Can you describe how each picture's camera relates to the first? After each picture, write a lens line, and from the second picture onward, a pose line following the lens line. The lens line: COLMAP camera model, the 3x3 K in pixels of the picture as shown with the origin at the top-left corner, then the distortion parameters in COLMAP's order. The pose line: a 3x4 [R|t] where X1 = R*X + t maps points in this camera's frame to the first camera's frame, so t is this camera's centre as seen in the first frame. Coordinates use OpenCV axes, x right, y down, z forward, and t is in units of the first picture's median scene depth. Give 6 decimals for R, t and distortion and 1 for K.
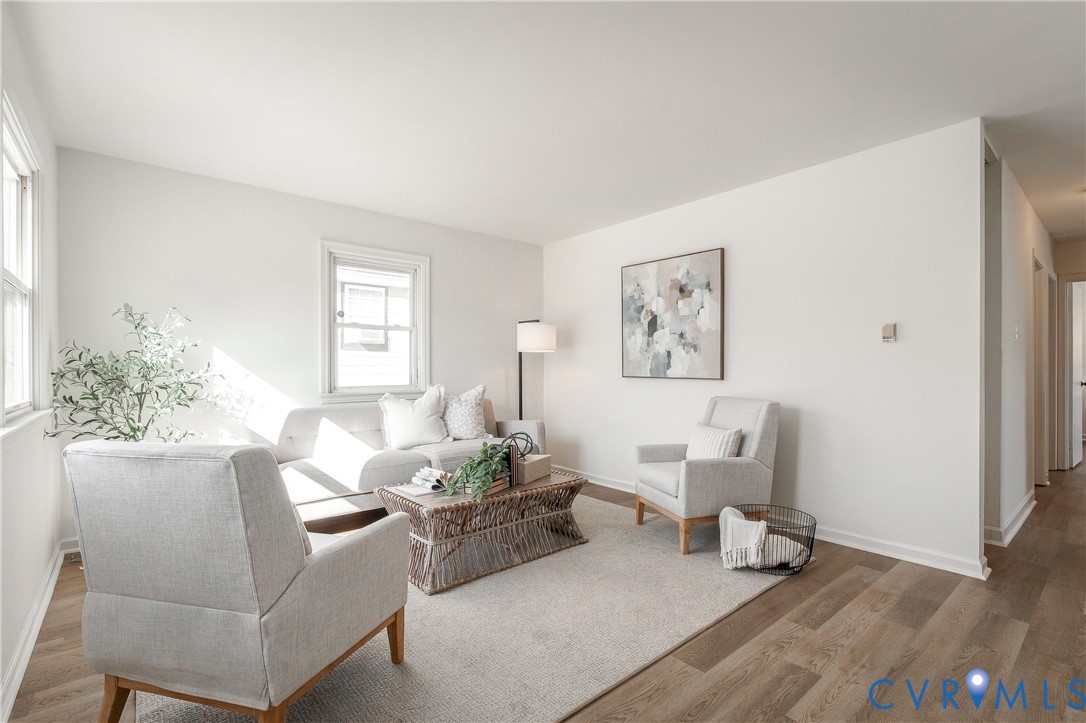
lens RADIAL K [[492.8, 0, 545.6], [0, 492.8, 365.2], [0, 0, 1]] dist [0.003734, 0.000696]
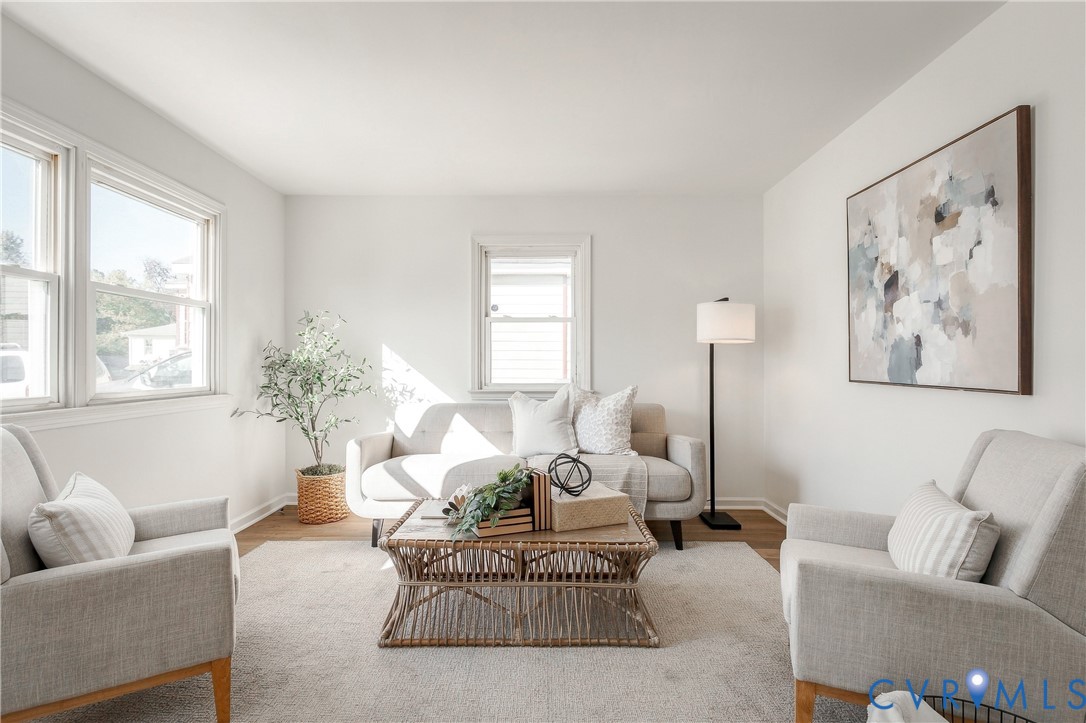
lens RADIAL K [[492.8, 0, 540.5], [0, 492.8, 358.7], [0, 0, 1]] dist [0.003734, 0.000696]
pose [[0.757922, -0.001300, -0.652343, 0.292403], [-0.001133, 0.999994, -0.003308, -0.001128], [0.652344, 0.003246, 0.757916, 0.331757]]
